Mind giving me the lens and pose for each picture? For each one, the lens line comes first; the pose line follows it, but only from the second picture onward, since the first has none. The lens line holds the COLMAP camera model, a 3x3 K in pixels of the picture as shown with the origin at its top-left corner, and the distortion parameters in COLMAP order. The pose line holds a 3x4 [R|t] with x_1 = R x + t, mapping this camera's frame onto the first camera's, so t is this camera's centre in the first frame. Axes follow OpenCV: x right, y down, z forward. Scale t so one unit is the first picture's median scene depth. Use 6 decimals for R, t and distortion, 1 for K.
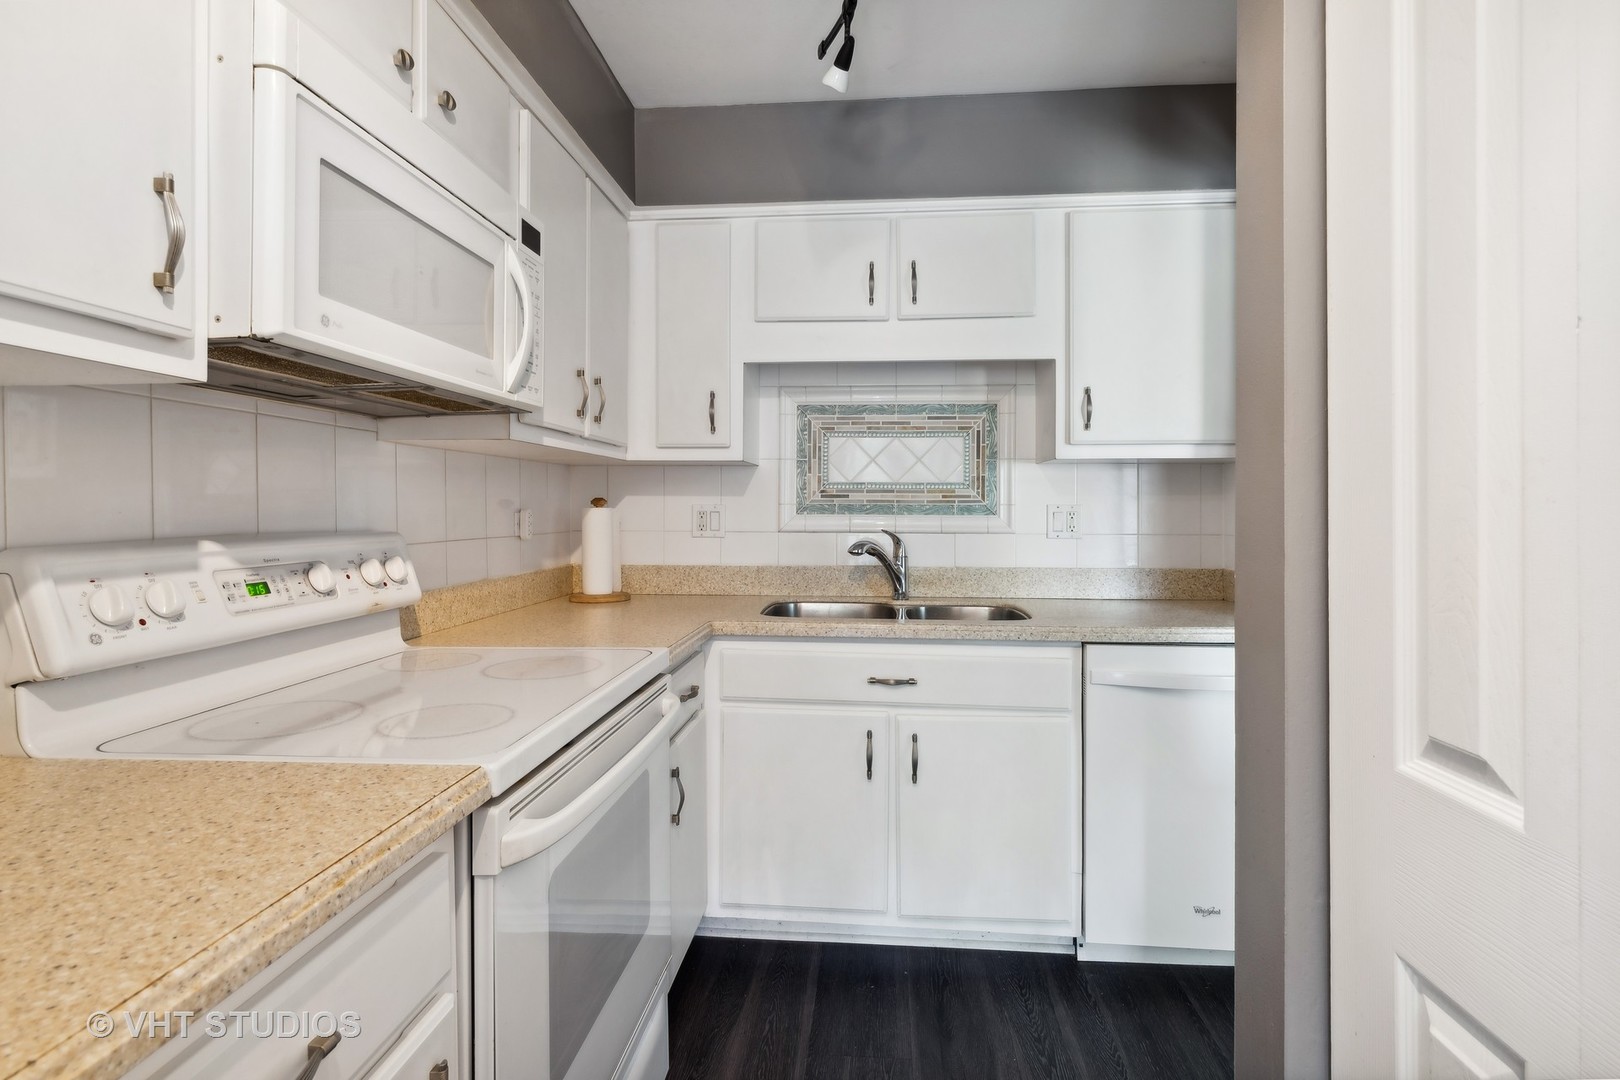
lens RADIAL K [[779.3, 0, 815.5], [0, 779.3, 520.4], [0, 0, 1]] dist [0.000107, 0.000080]
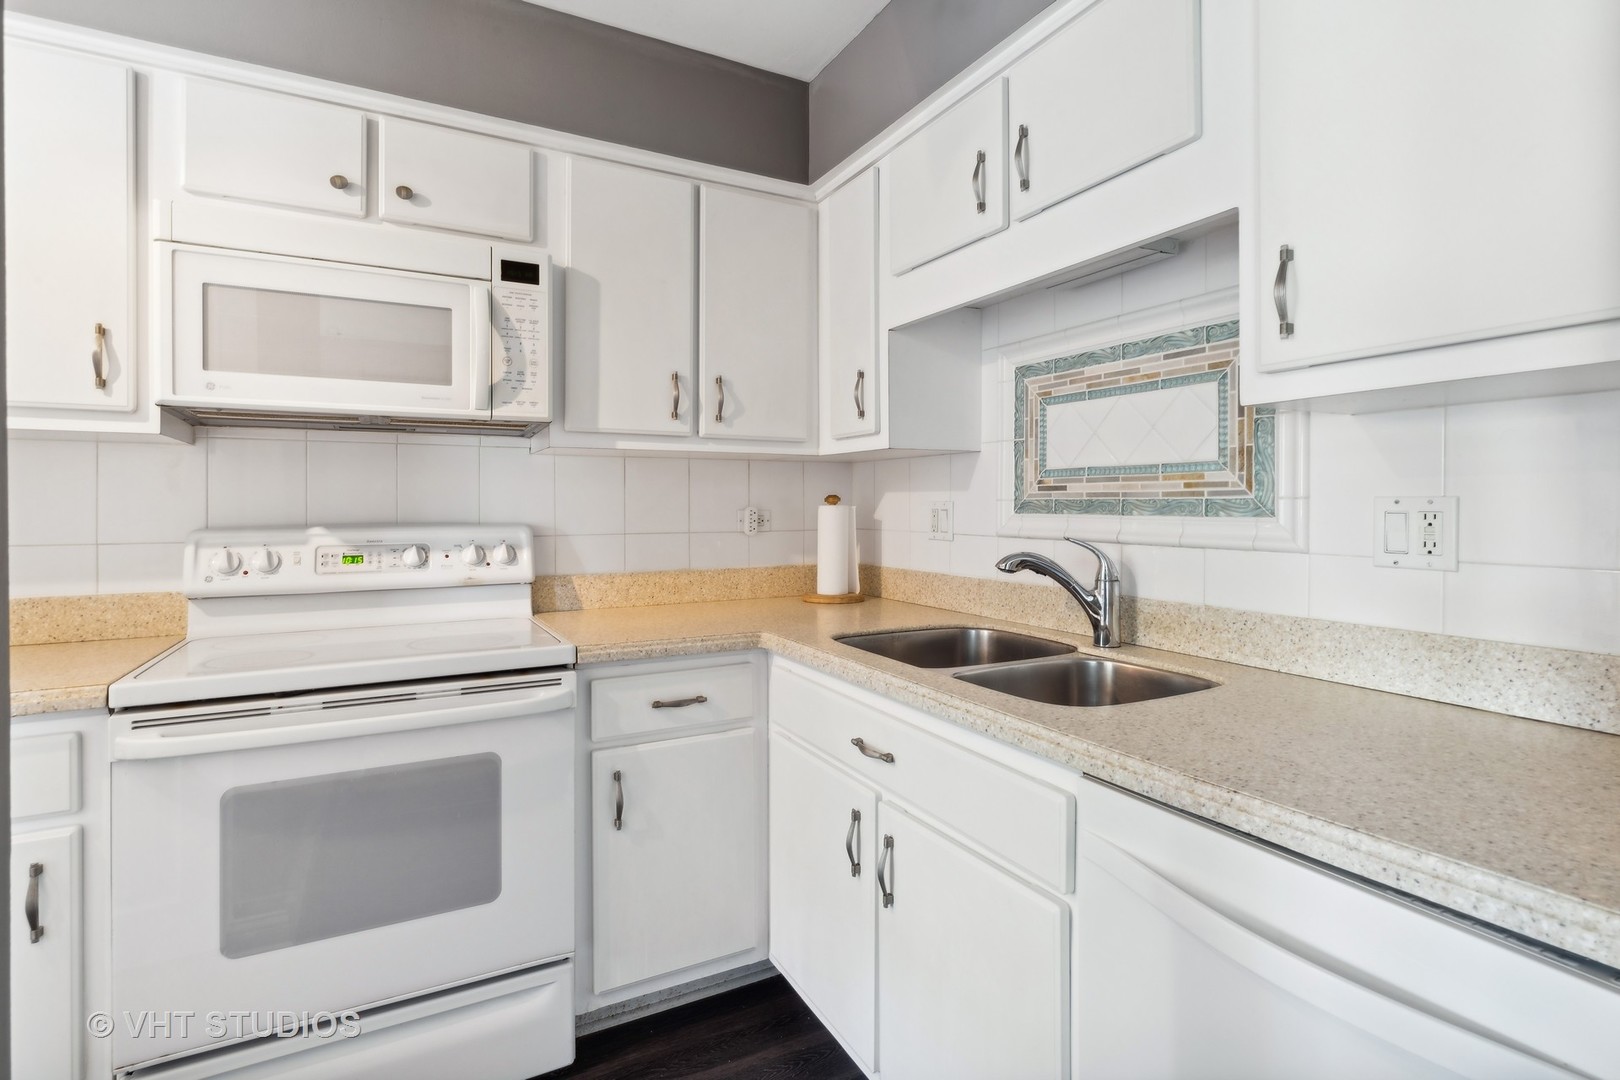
lens RADIAL K [[779.3, 0, 815.5], [0, 779.3, 520.4], [0, 0, 1]] dist [0.000107, 0.000080]
pose [[0.553065, 0.013939, -0.833022, 0.505204], [-0.011018, 0.999895, 0.009416, -0.006234], [0.833066, 0.003970, 0.553160, 0.434627]]
